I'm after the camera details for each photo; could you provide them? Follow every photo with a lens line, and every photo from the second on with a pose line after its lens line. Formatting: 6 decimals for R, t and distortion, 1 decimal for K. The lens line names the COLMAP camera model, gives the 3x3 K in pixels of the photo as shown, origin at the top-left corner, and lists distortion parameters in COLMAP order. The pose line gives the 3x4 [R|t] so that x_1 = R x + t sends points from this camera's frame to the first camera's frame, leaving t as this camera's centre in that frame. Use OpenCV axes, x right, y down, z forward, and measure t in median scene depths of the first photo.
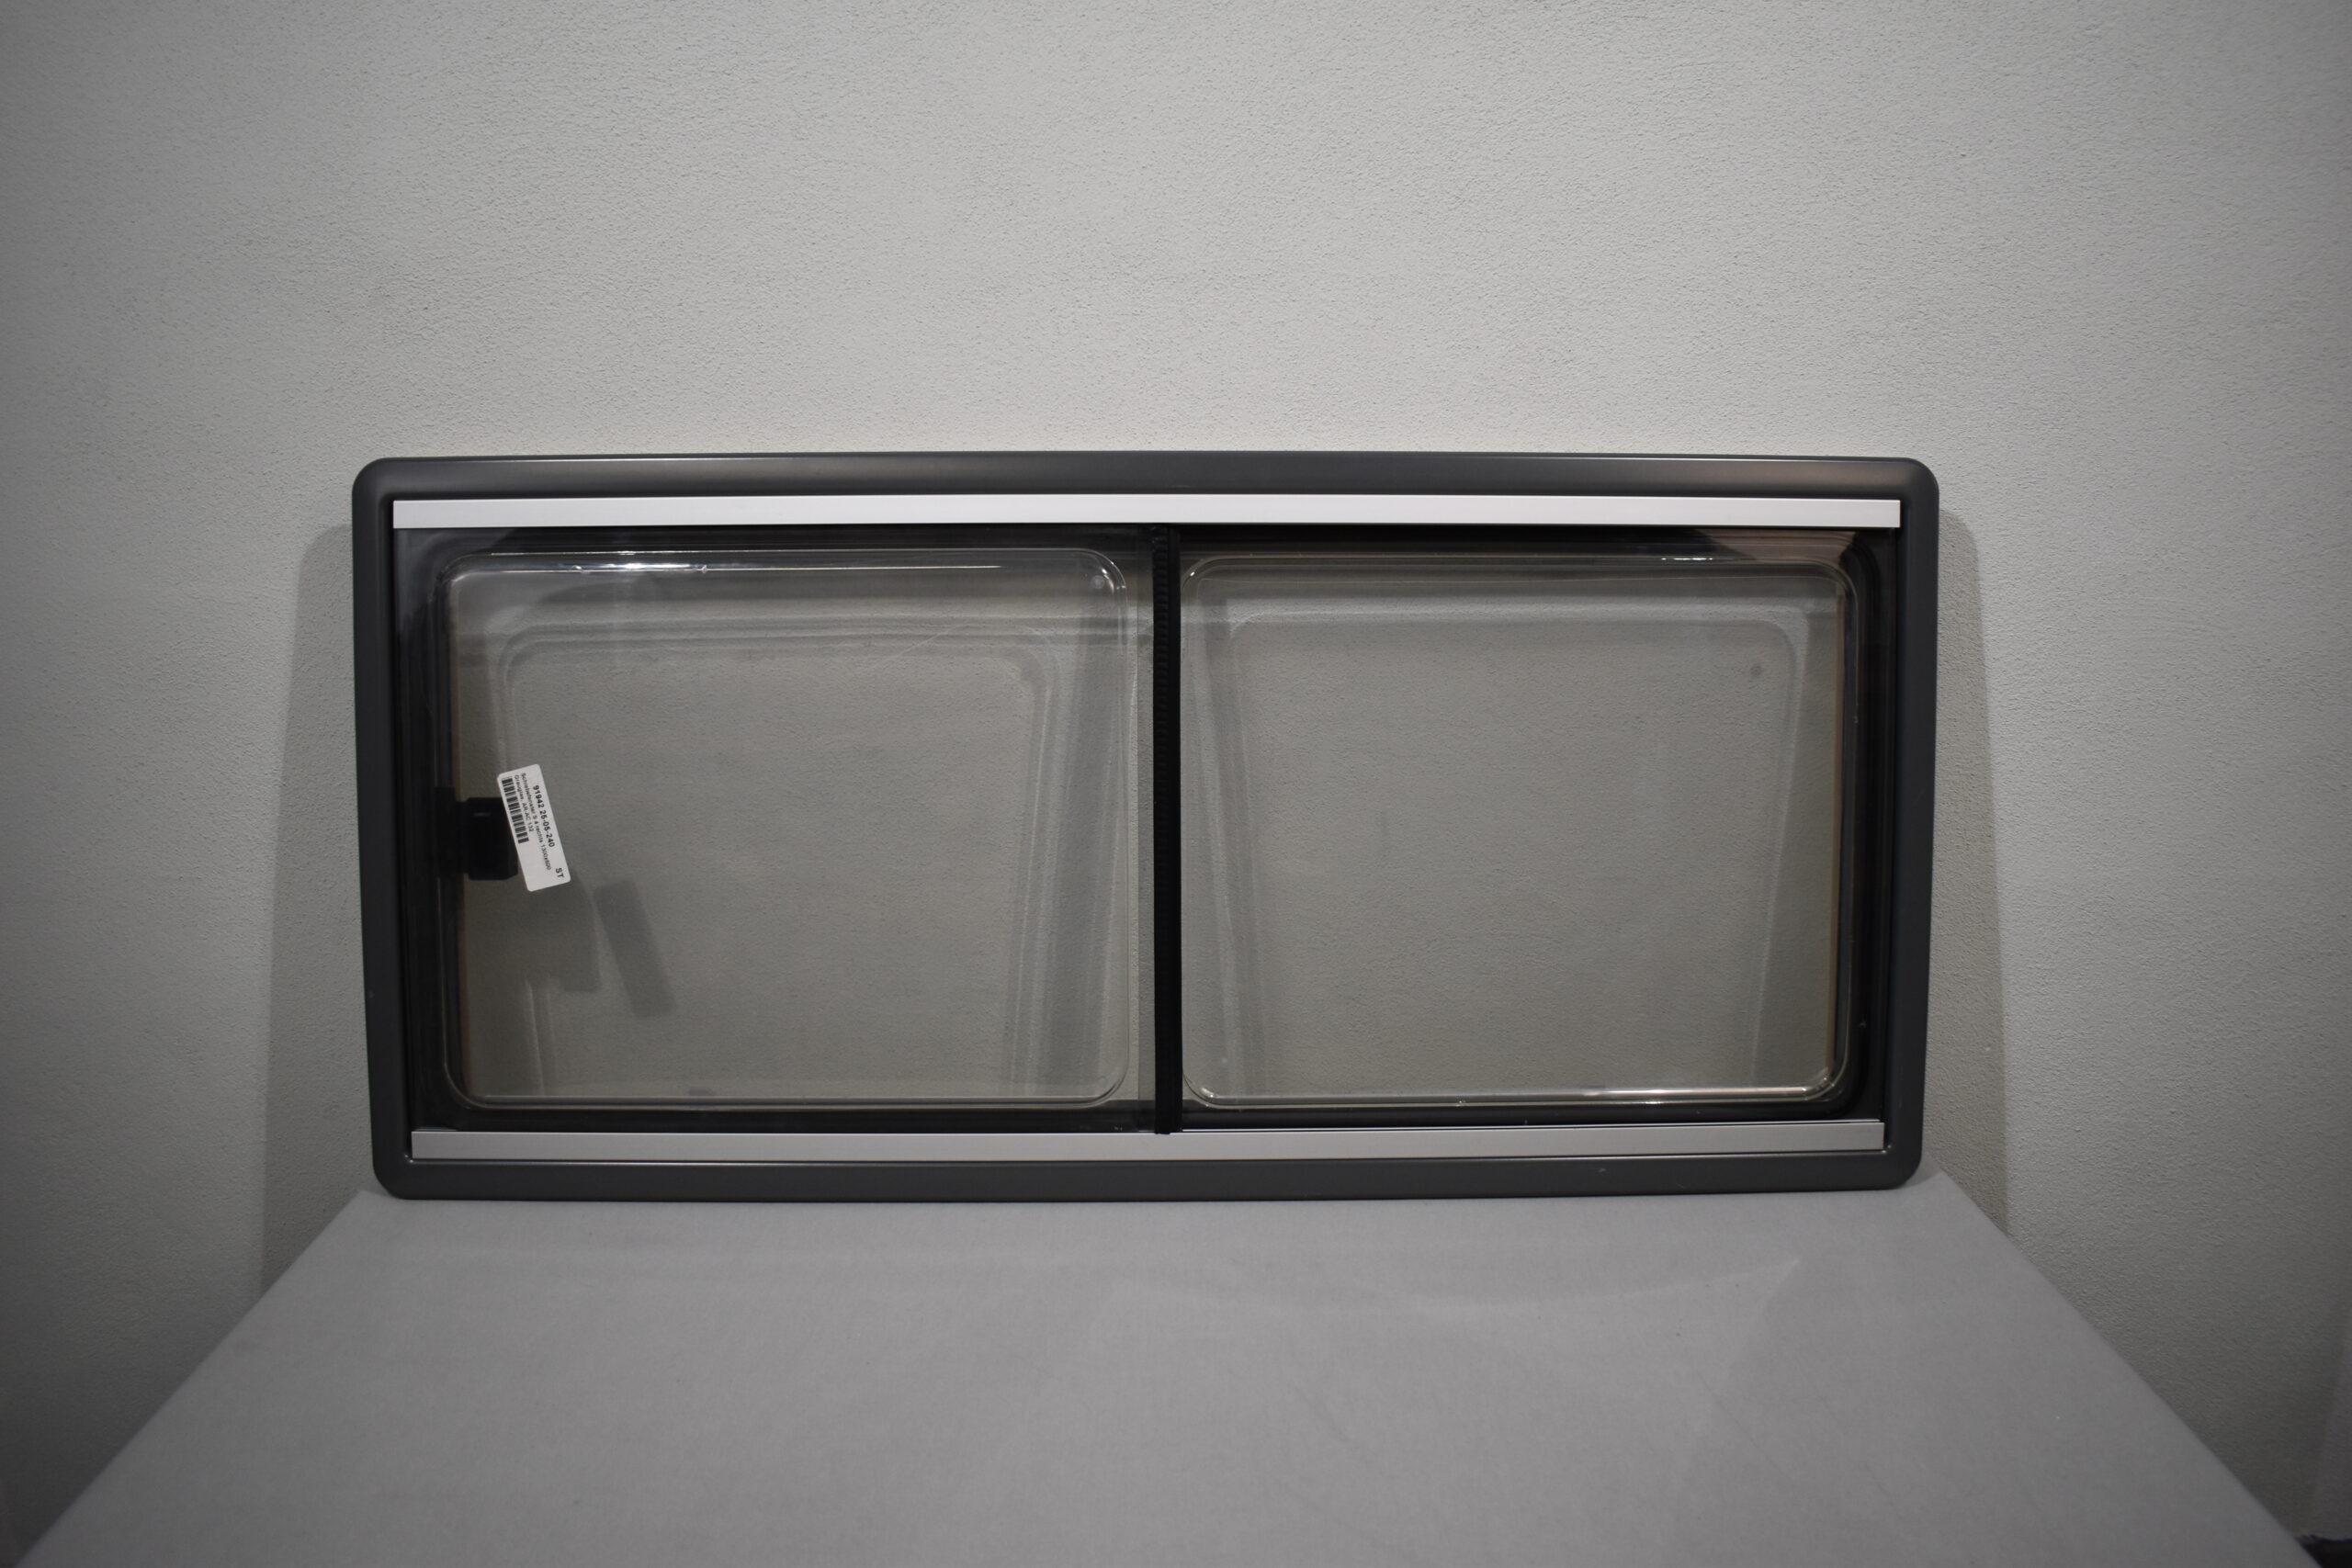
lens RADIAL K [[1823.3, 0, 1169.7], [0, 1823.3, 782.7], [0, 0, 1]] dist [-0.090870, 0.009078]
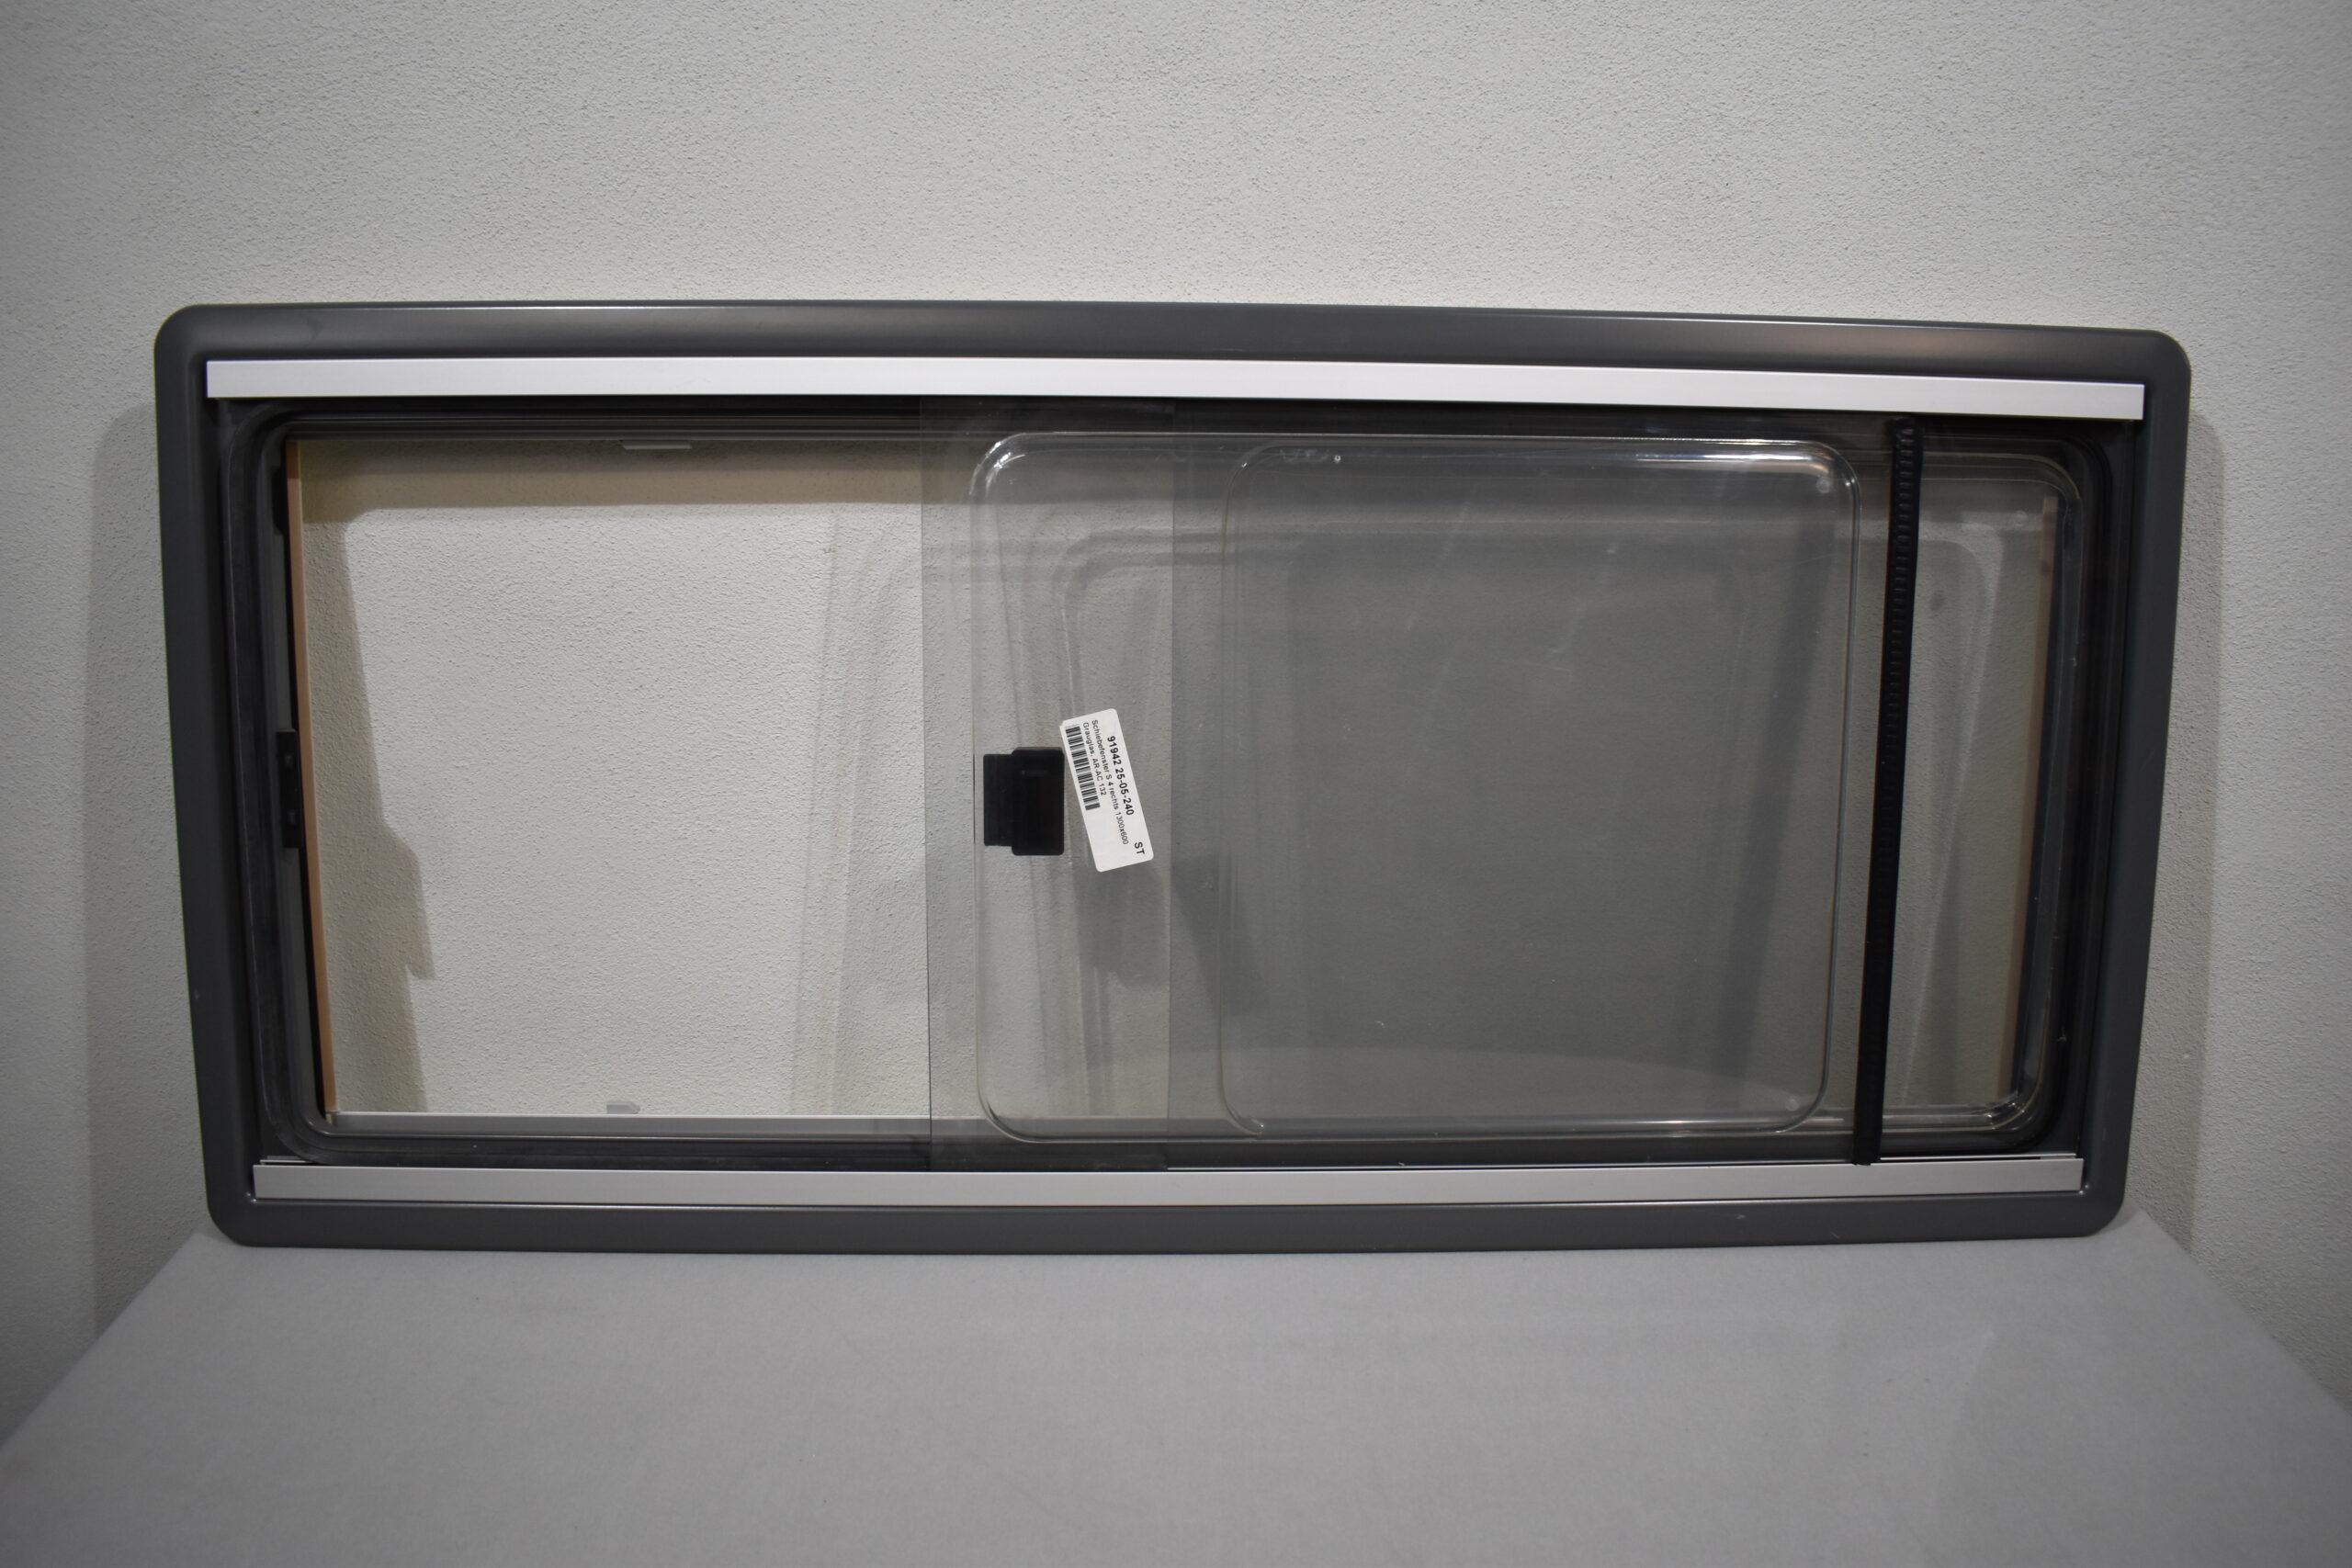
lens RADIAL K [[1823.3, 0, 1169.7], [0, 1823.3, 782.7], [0, 0, 1]] dist [-0.090870, 0.009078]
pose [[0.999903, 0.009146, 0.010528, -0.026056], [-0.009774, 0.998072, 0.061290, -0.025832], [-0.009947, -0.061387, 0.998064, 0.214455]]
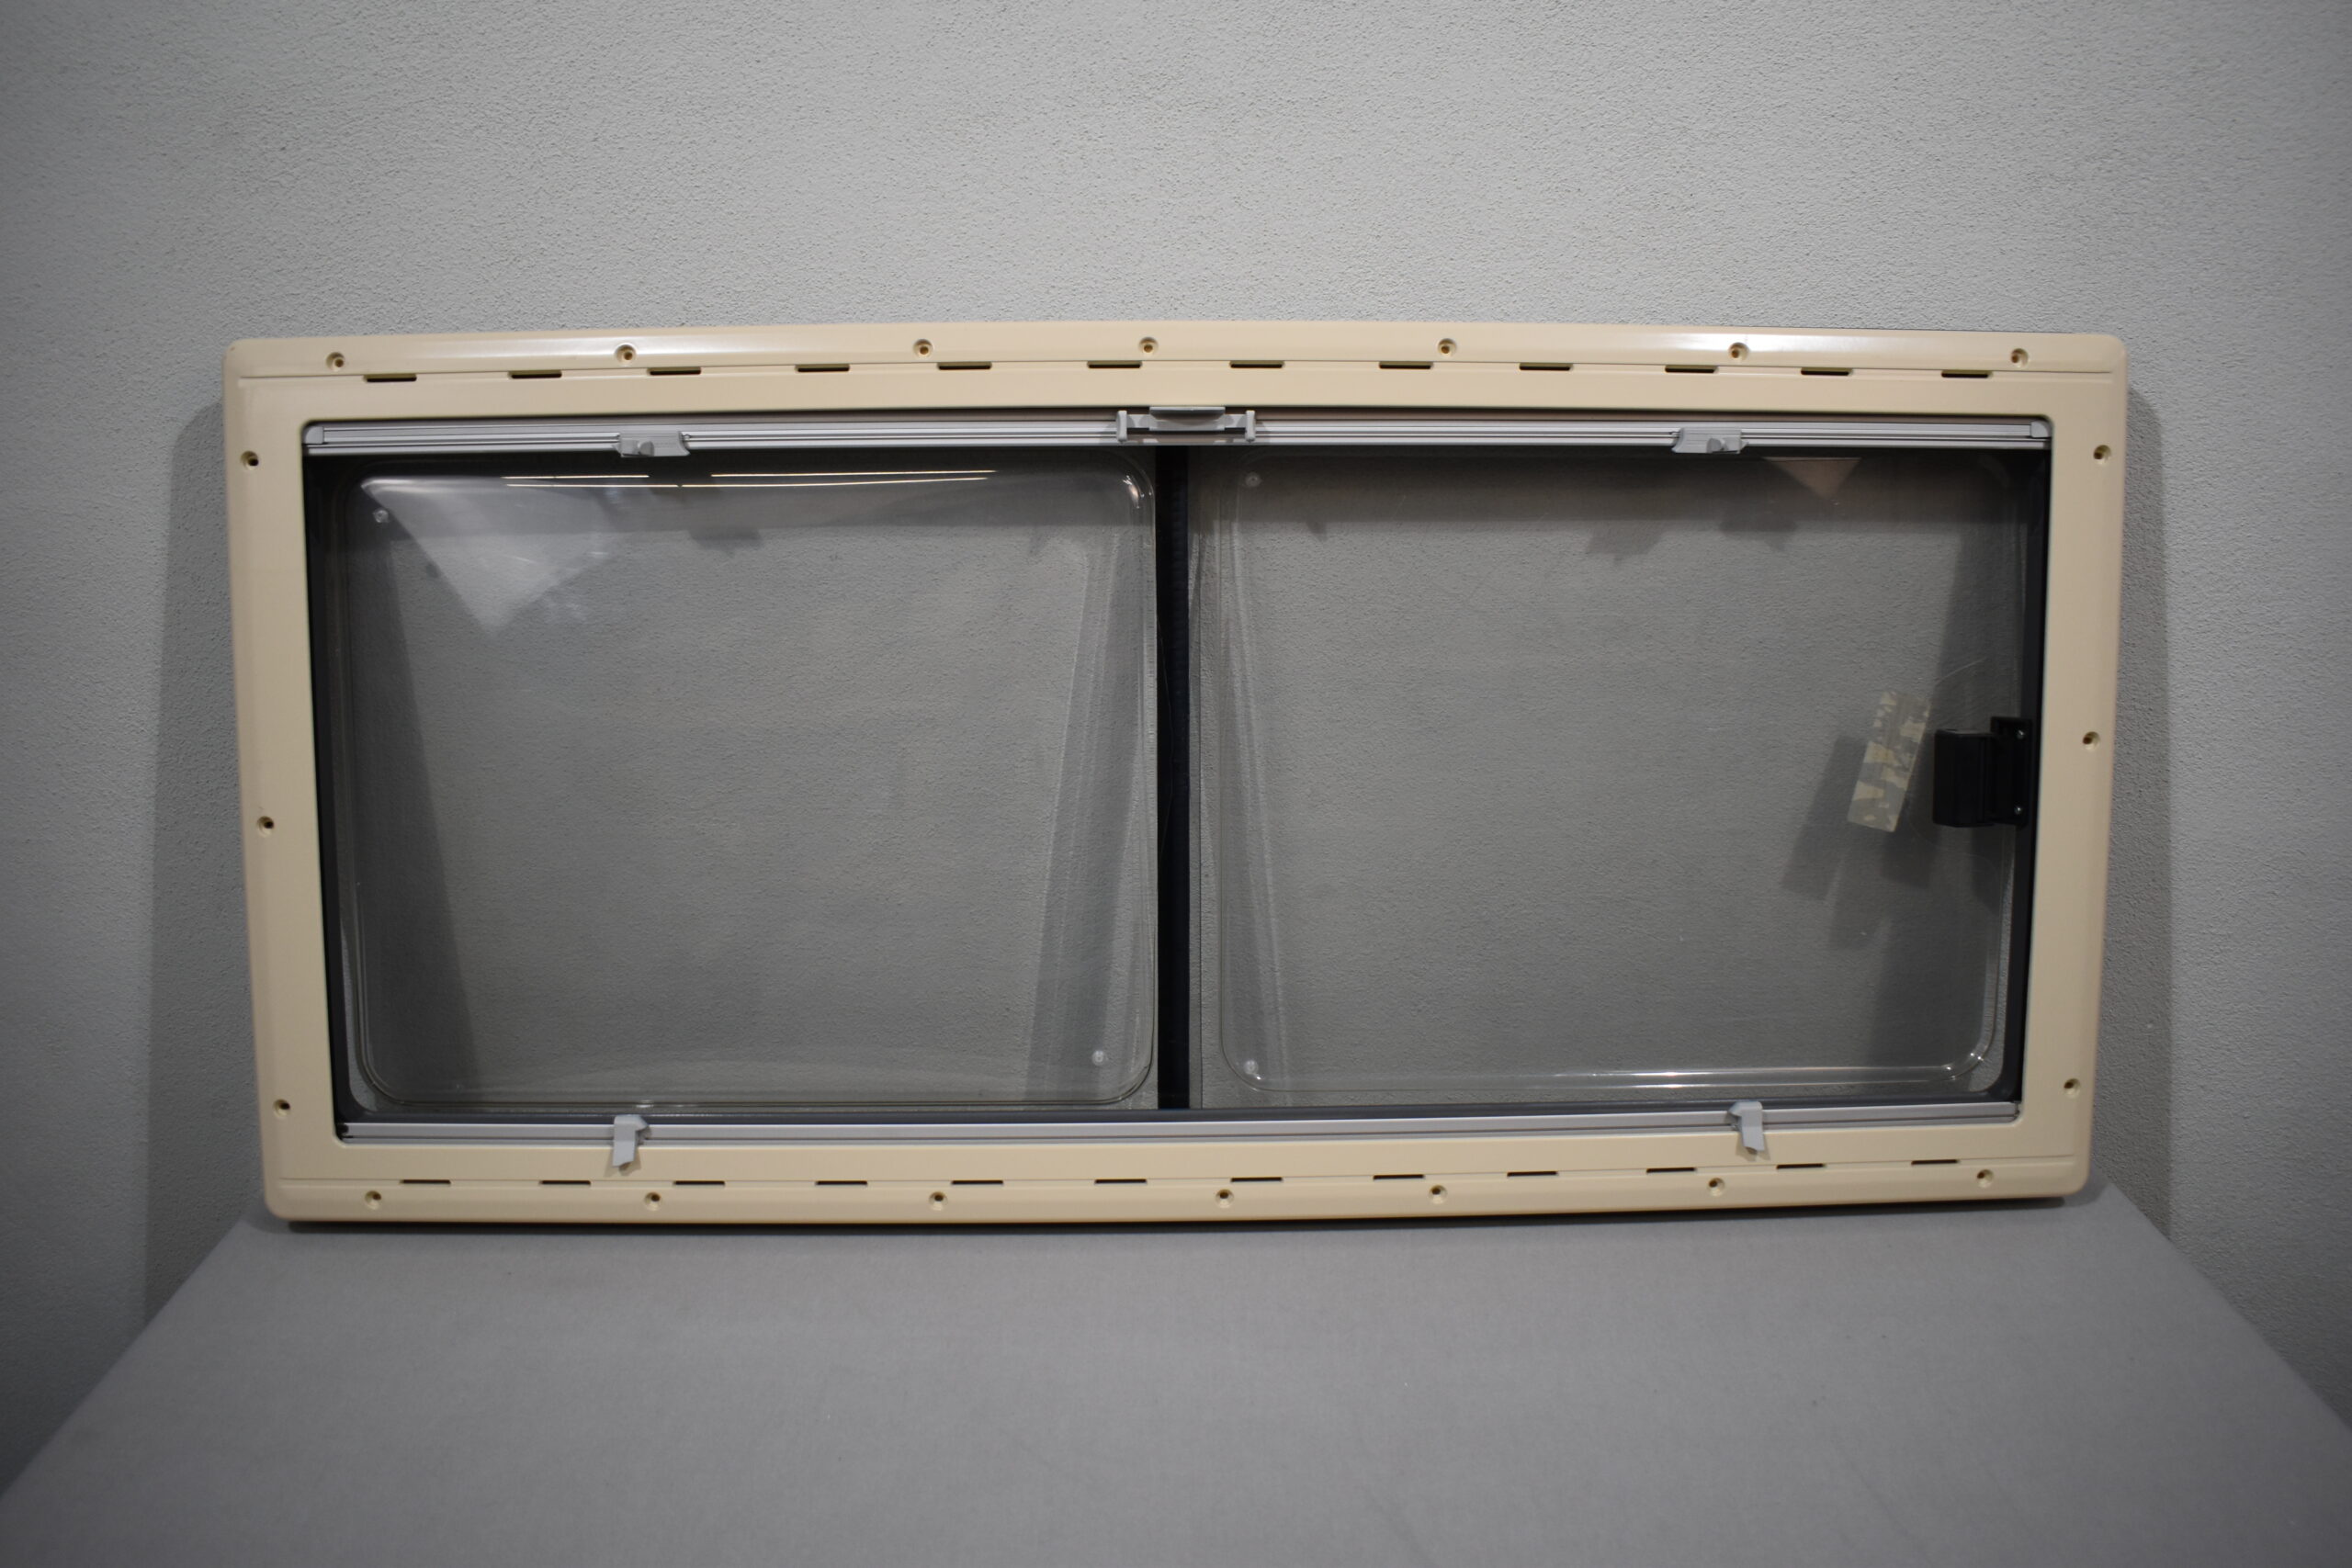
lens RADIAL K [[1812.0, 0, 1176.0], [0, 1812.0, 784.0], [0, 0, 1]] dist [-0.091117, 0.010511]
pose [[0.999993, -0.003331, 0.001402, -0.013009], [0.003218, 0.997218, 0.074467, -0.035152], [-0.001646, -0.074462, 0.997223, 0.181512]]
